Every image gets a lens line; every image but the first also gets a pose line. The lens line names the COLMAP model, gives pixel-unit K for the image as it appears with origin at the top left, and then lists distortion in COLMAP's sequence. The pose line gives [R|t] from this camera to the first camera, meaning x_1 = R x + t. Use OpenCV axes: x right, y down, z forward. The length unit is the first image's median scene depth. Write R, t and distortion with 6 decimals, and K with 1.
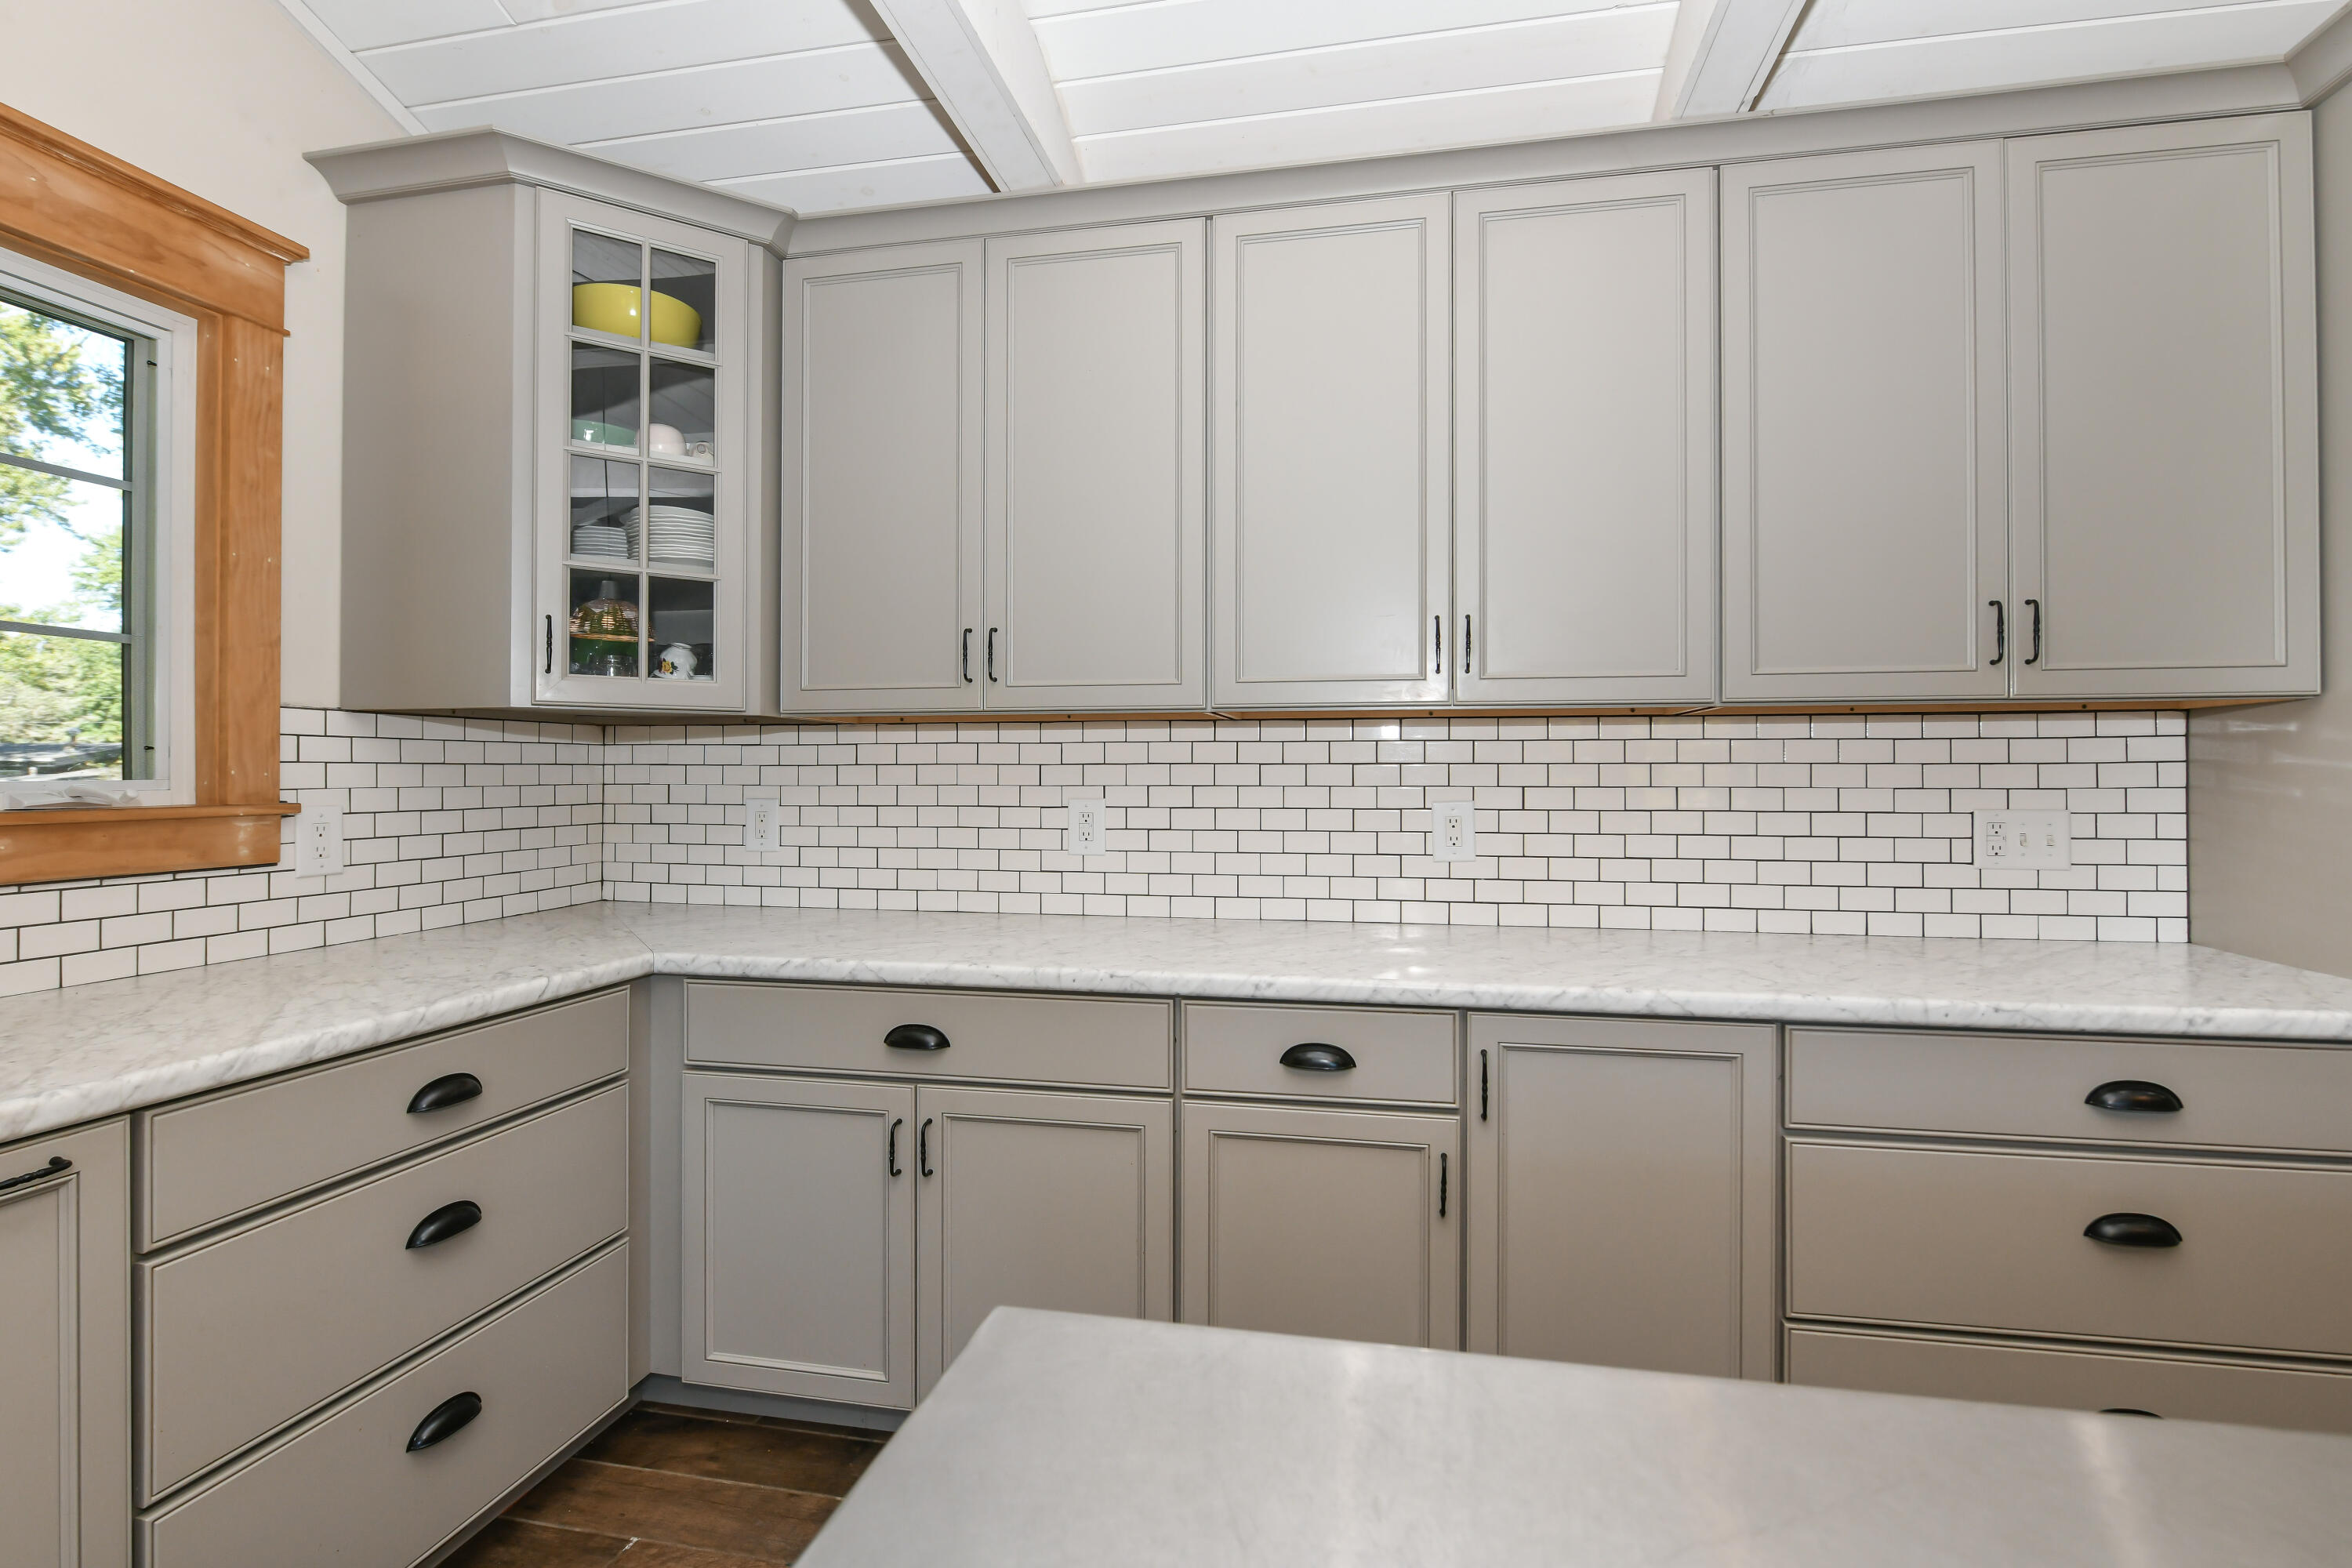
lens RADIAL K [[1091.7, 0, 1154.6], [0, 1091.7, 760.2], [0, 0, 1]] dist [-0.003995, -0.000164]
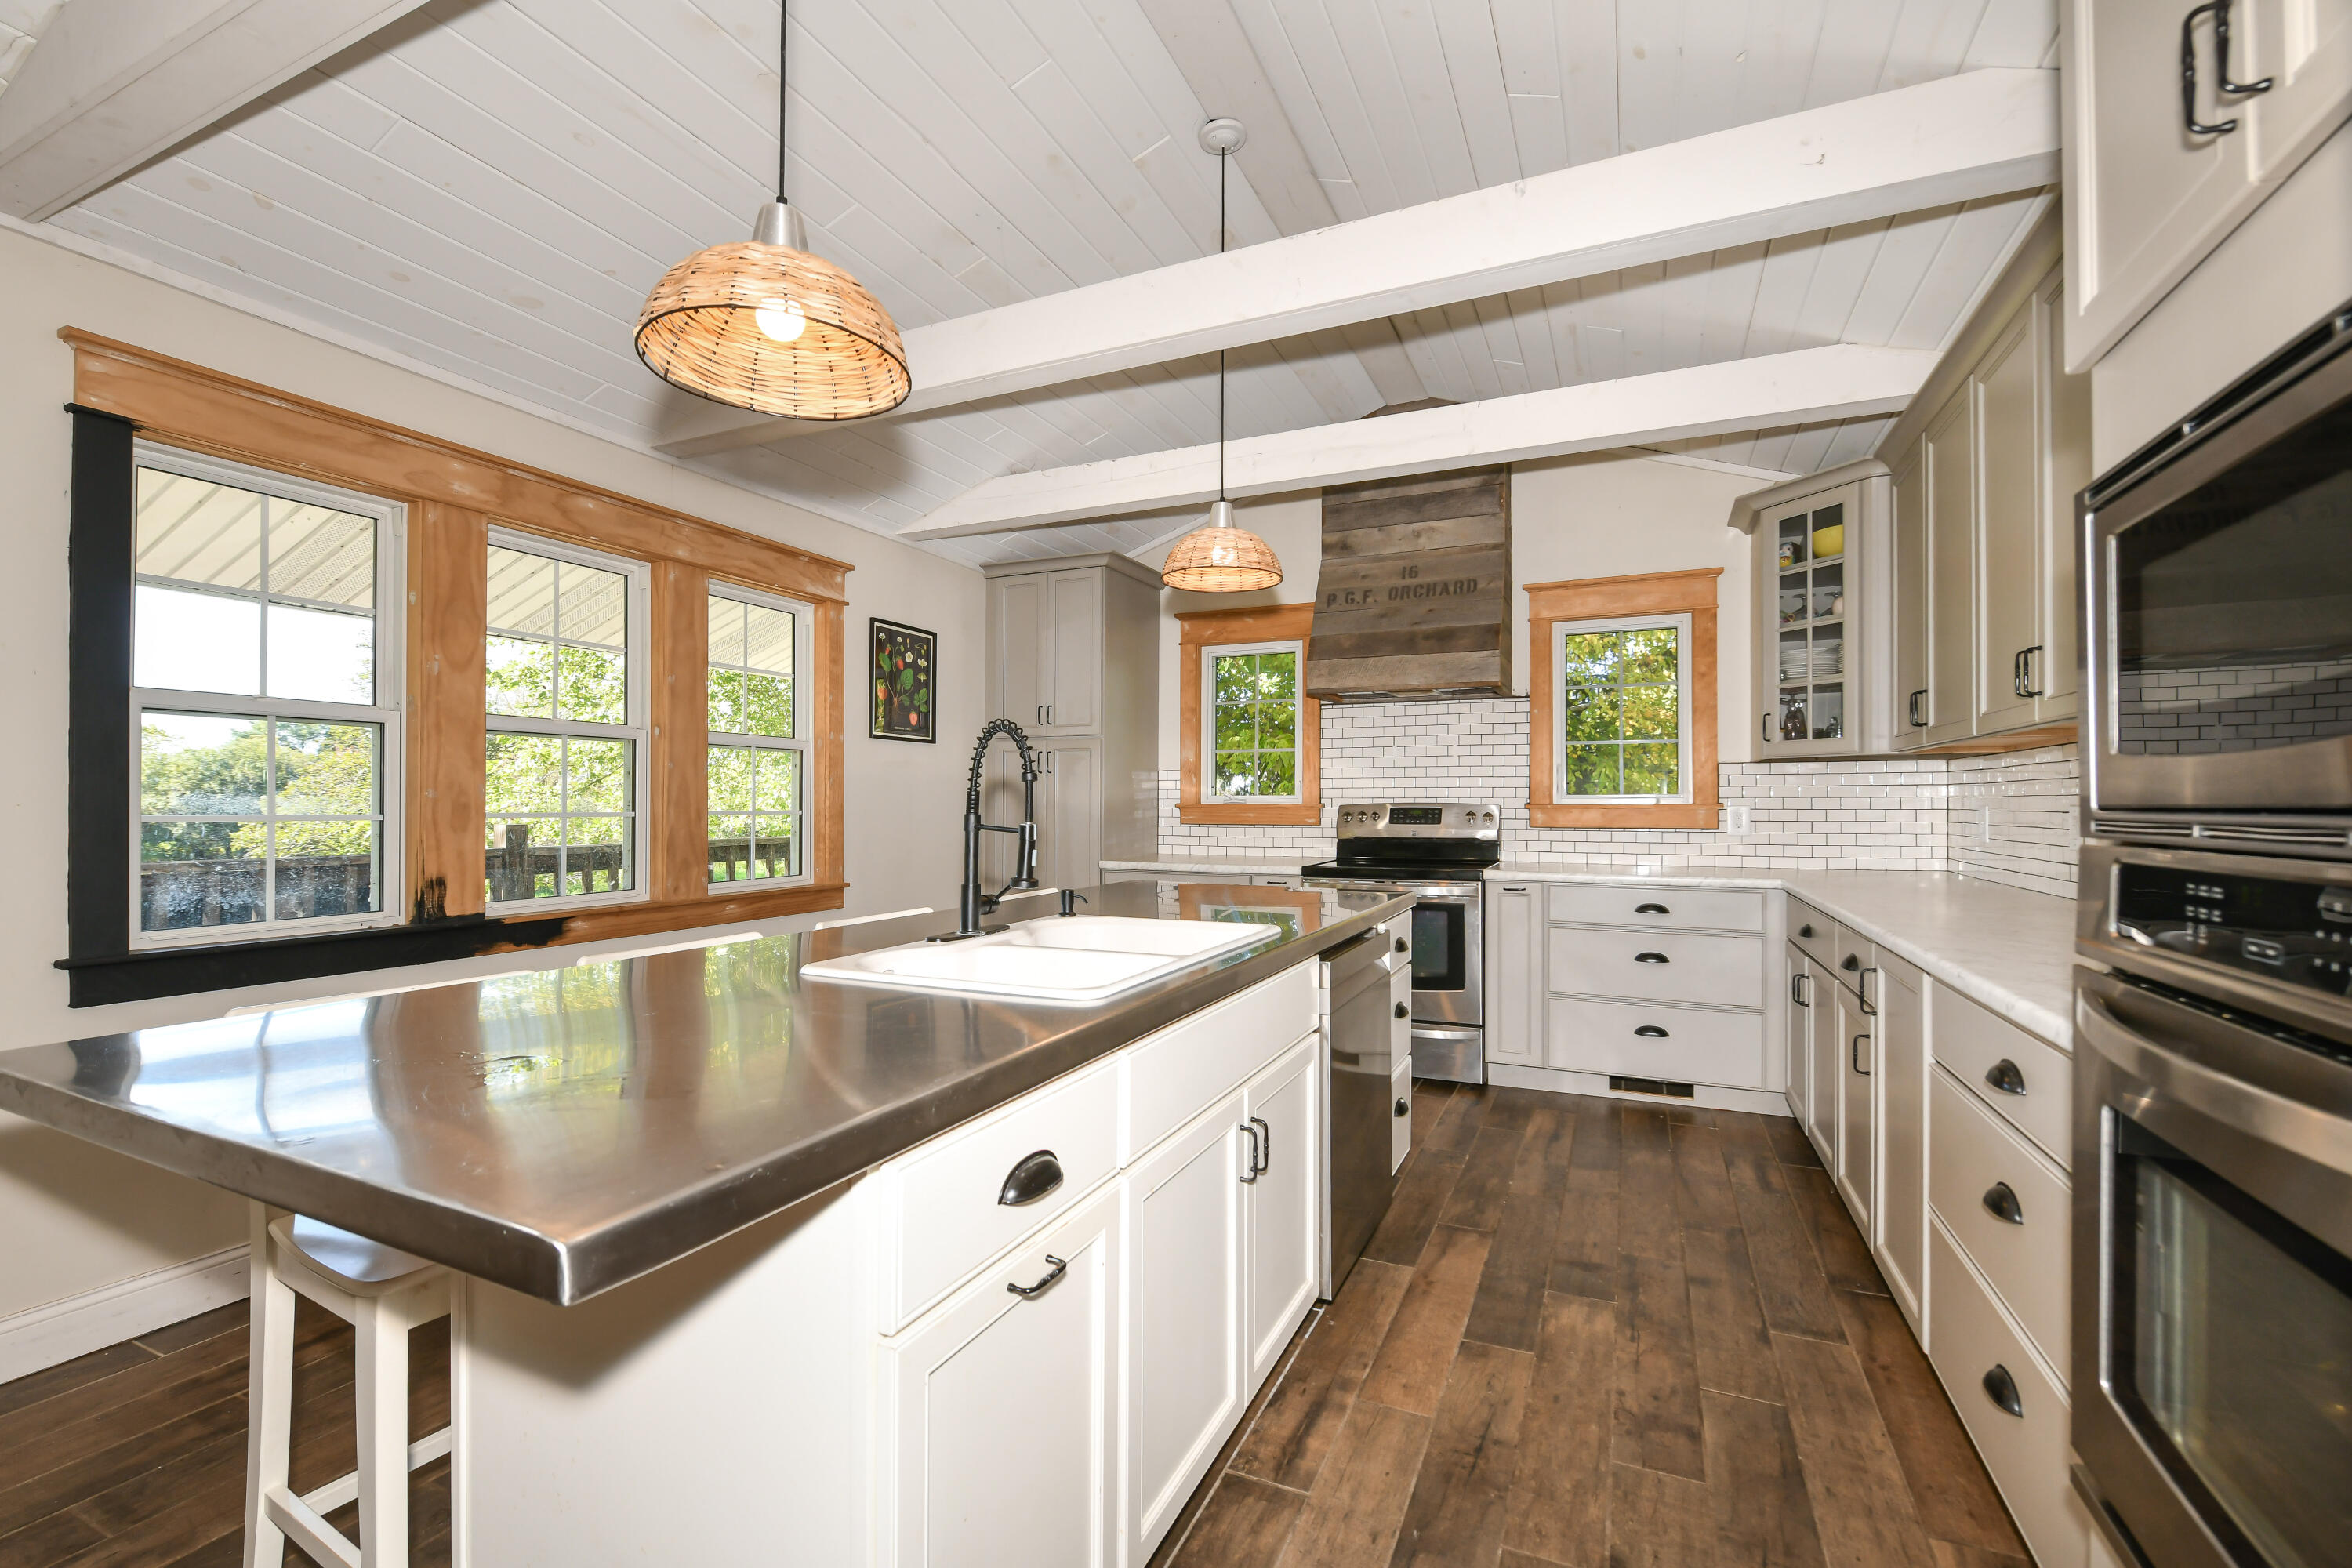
lens RADIAL K [[1022.4, 0, 1177.4], [0, 1022.4, 786.4], [0, 0, 1]] dist [-0.008472, -0.001831]
pose [[-0.244528, -0.017158, -0.969490, 1.494631], [0.011198, 0.999727, -0.020518, 0.031339], [0.969578, -0.015874, -0.244269, 0.368187]]
